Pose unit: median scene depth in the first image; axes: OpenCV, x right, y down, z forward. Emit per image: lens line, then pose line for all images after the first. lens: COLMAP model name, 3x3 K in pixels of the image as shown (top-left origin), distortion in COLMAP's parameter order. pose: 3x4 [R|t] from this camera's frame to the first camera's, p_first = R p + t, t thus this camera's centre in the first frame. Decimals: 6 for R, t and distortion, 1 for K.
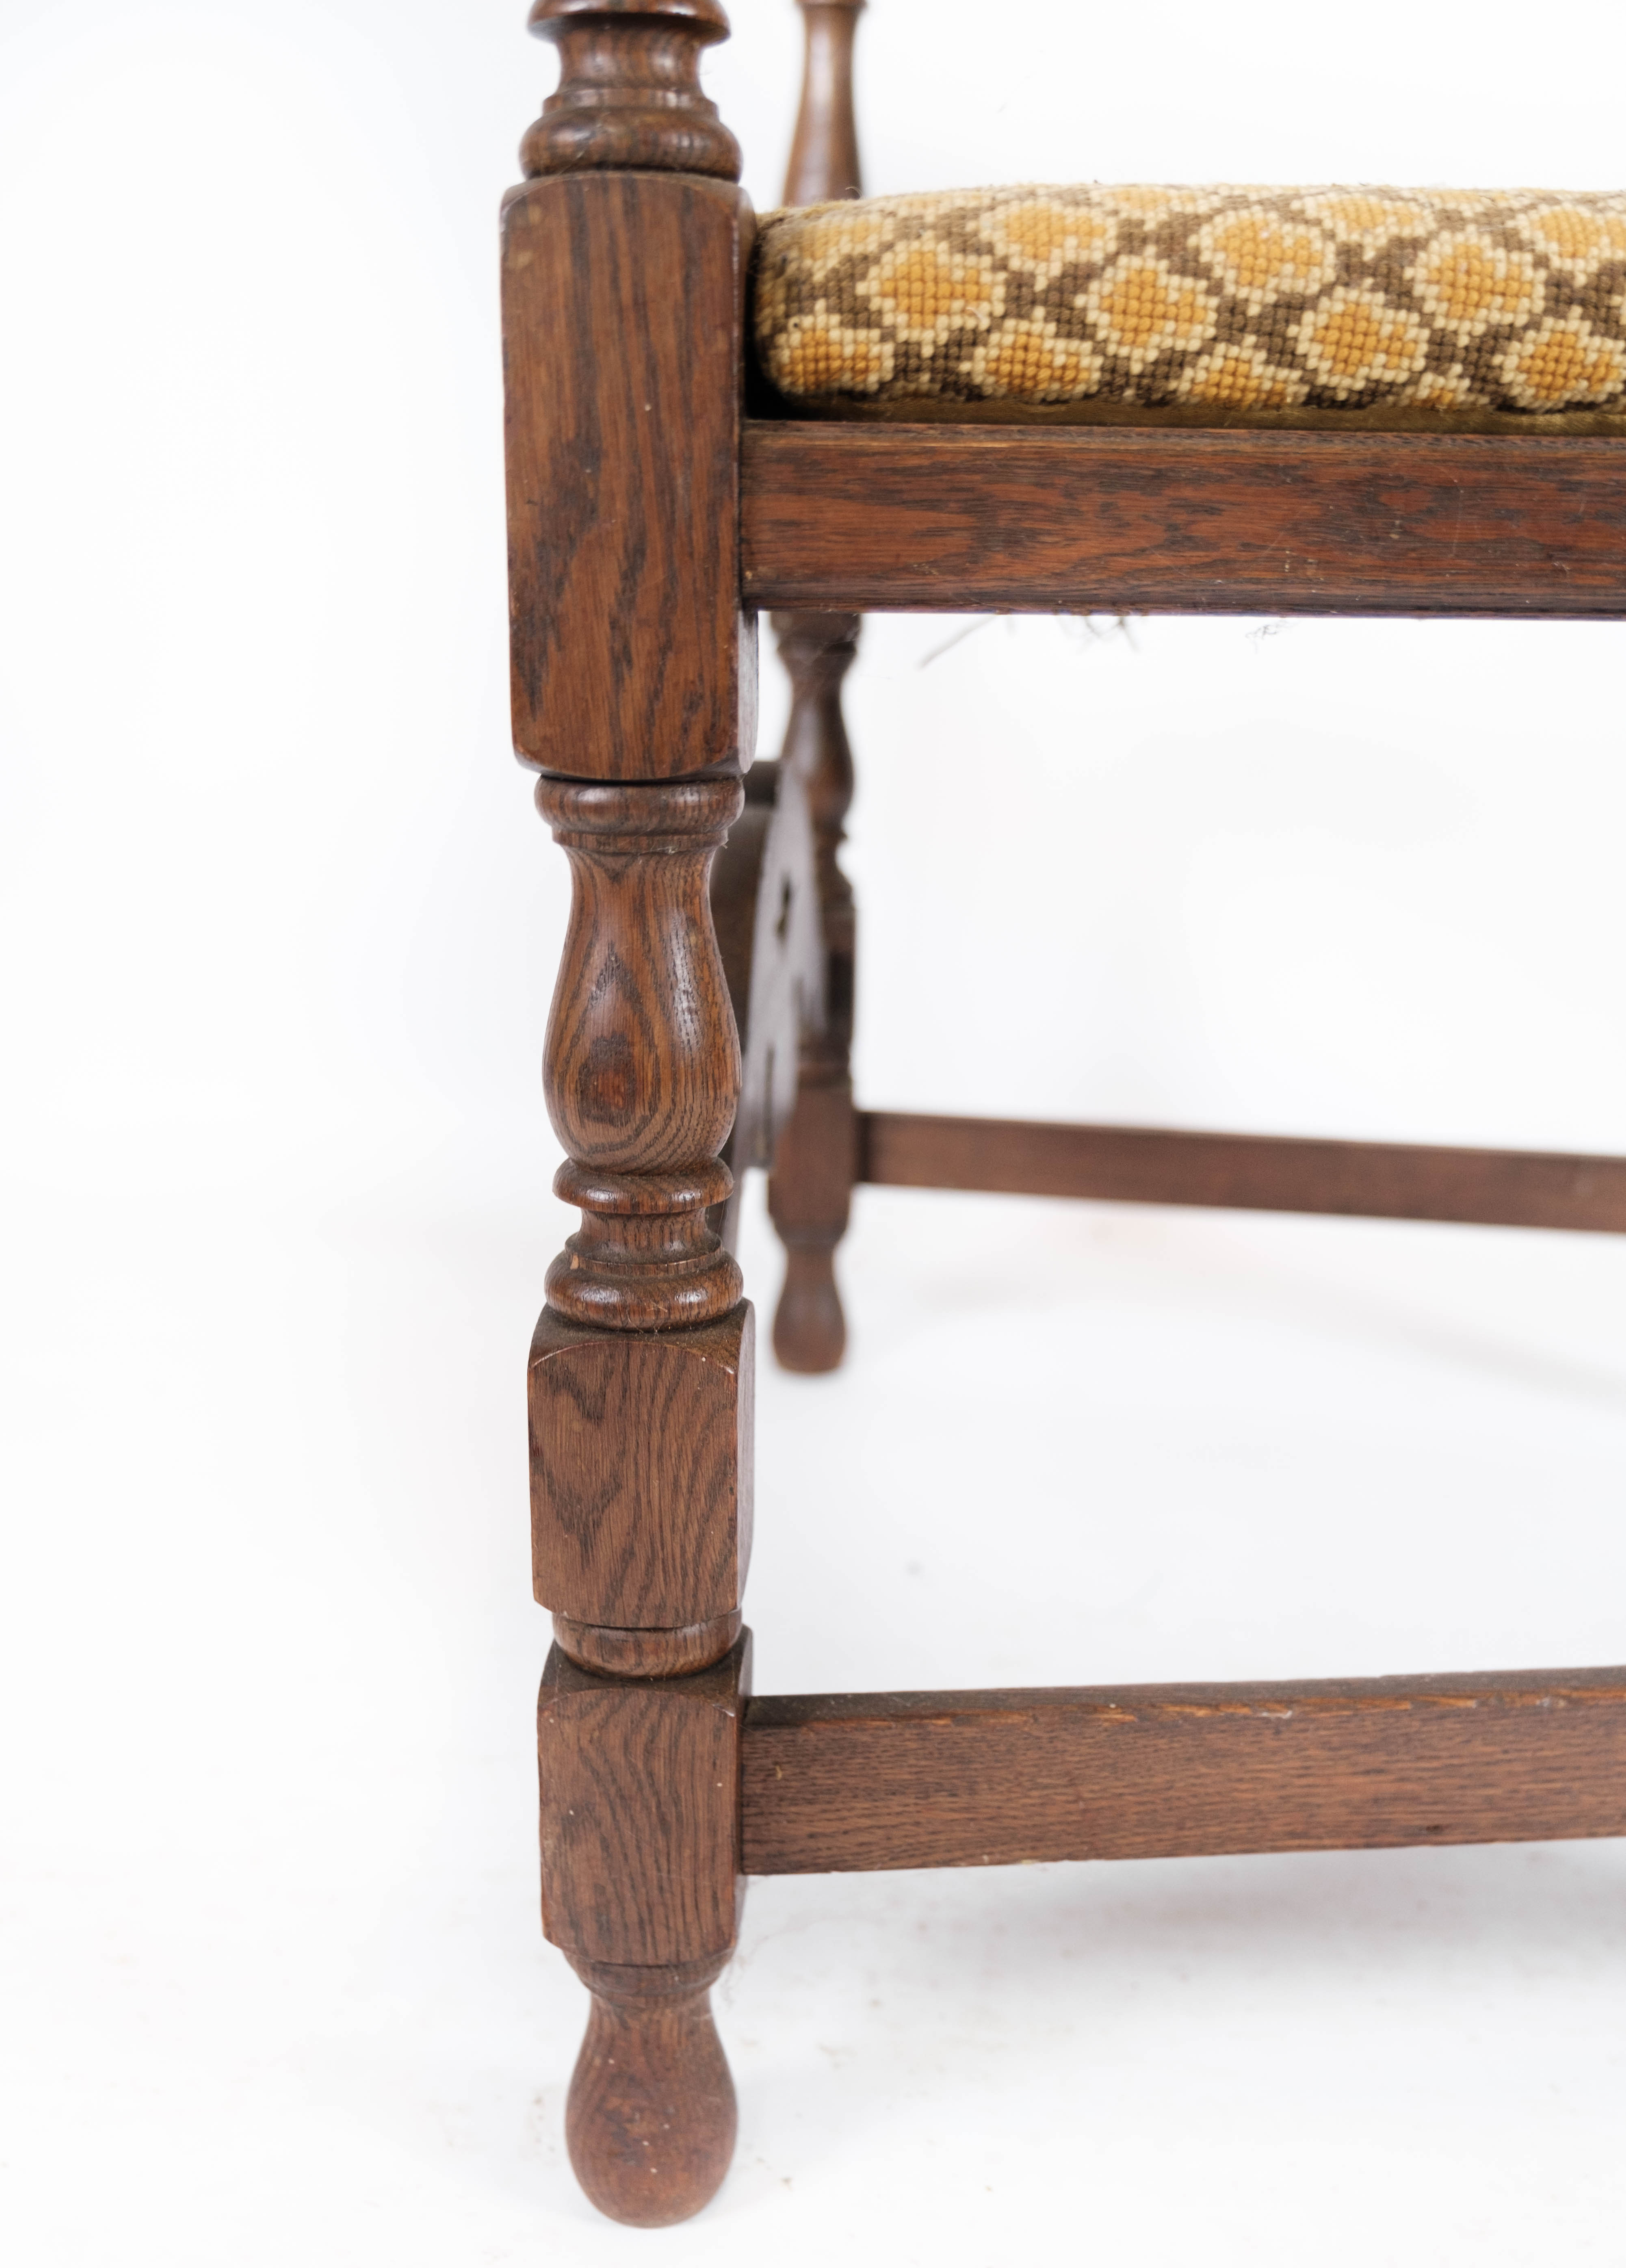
lens RADIAL K [[2648.7, 0, 813.0], [0, 2648.7, 1134.0], [0, 0, 1]] dist [0.010025, 0.014814]
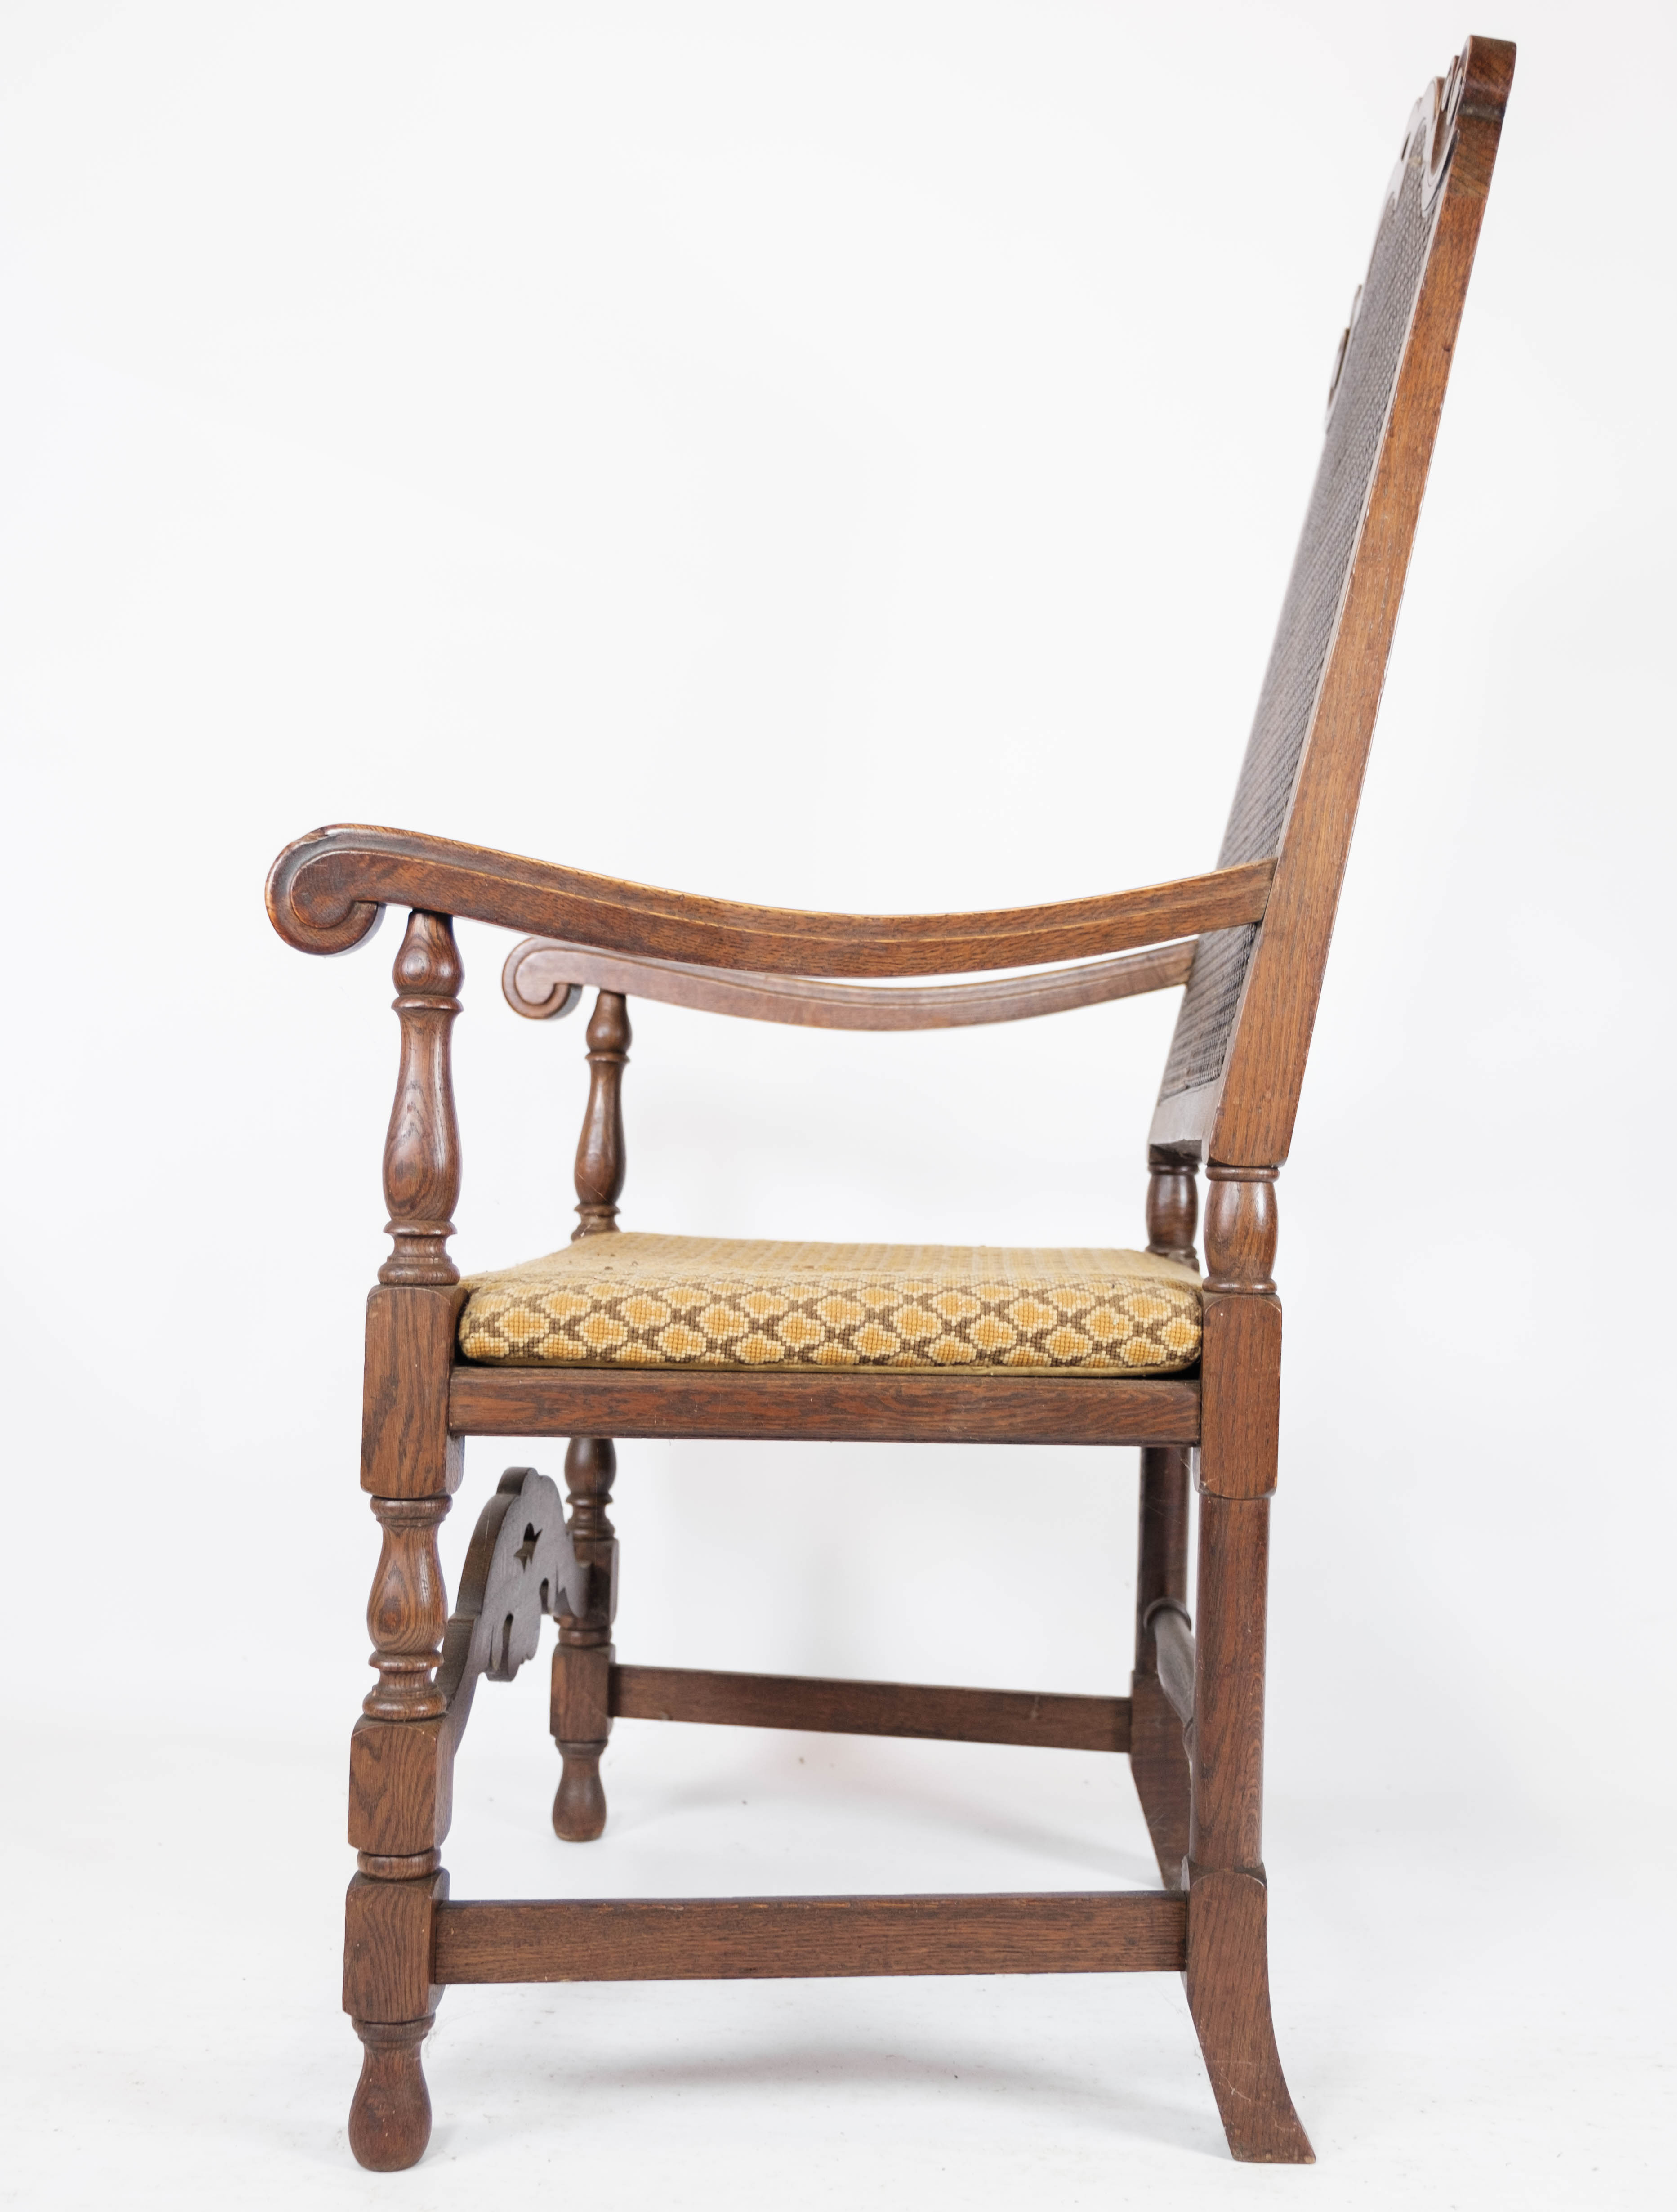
lens RADIAL K [[1925.2, 0, 838.5], [0, 1925.2, 1106.0], [0, 0, 1]] dist [0.007828, 0.007186]
pose [[0.996801, 0.027281, 0.075122, 0.209726], [-0.003419, 0.953636, -0.300944, 0.071967], [-0.079849, 0.299724, 0.950678, -0.996251]]
